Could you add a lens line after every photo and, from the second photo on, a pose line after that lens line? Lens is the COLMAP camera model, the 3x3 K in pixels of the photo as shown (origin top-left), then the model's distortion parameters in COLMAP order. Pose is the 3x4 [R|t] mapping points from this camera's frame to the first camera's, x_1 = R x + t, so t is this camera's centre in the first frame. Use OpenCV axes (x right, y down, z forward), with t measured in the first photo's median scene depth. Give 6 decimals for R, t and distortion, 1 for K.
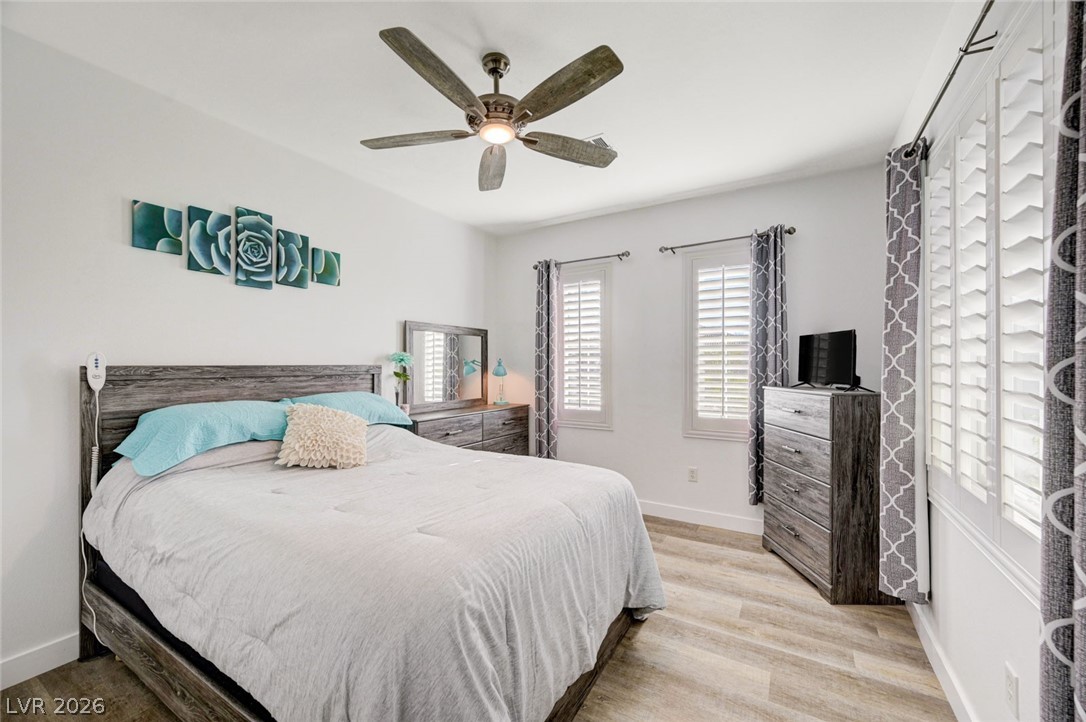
lens RADIAL K [[428.1, 0, 537.7], [0, 428.1, 364.5], [0, 0, 1]] dist [-0.001305, -0.000024]
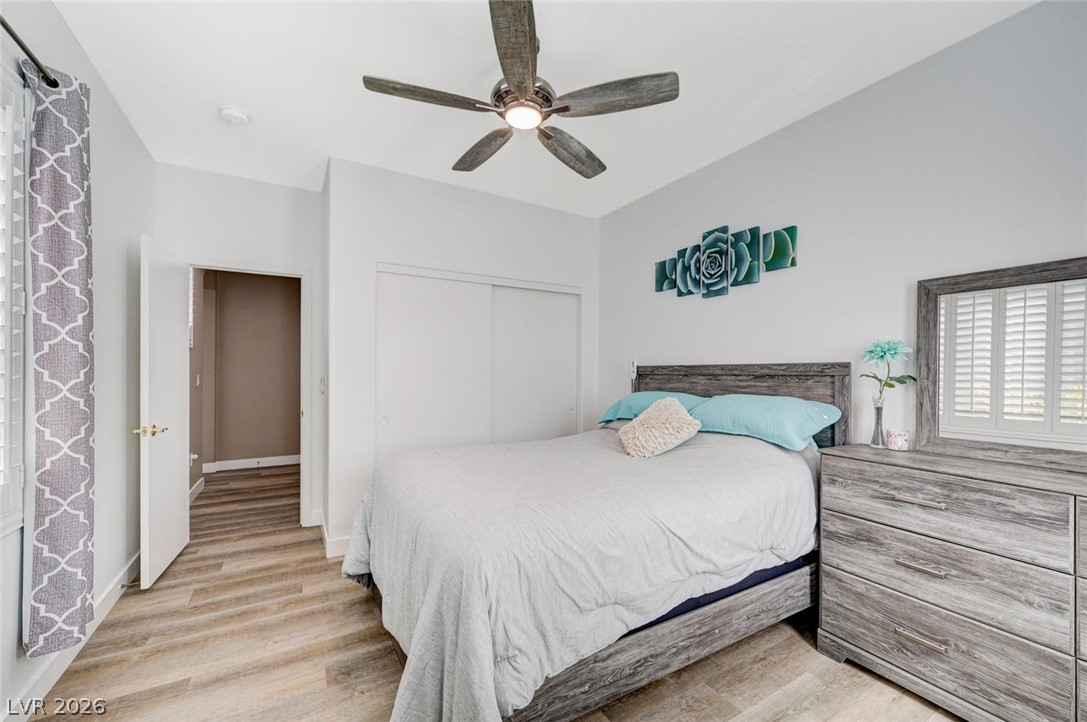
lens RADIAL K [[428.5, 0, 538.6], [0, 428.5, 368.2], [0, 0, 1]] dist [-0.001305, -0.000024]
pose [[-0.485618, 0.009853, -0.874115, 0.553365], [0.017912, 0.999839, 0.001319, 0.001271], [0.873987, -0.015016, -0.485717, 1.115838]]
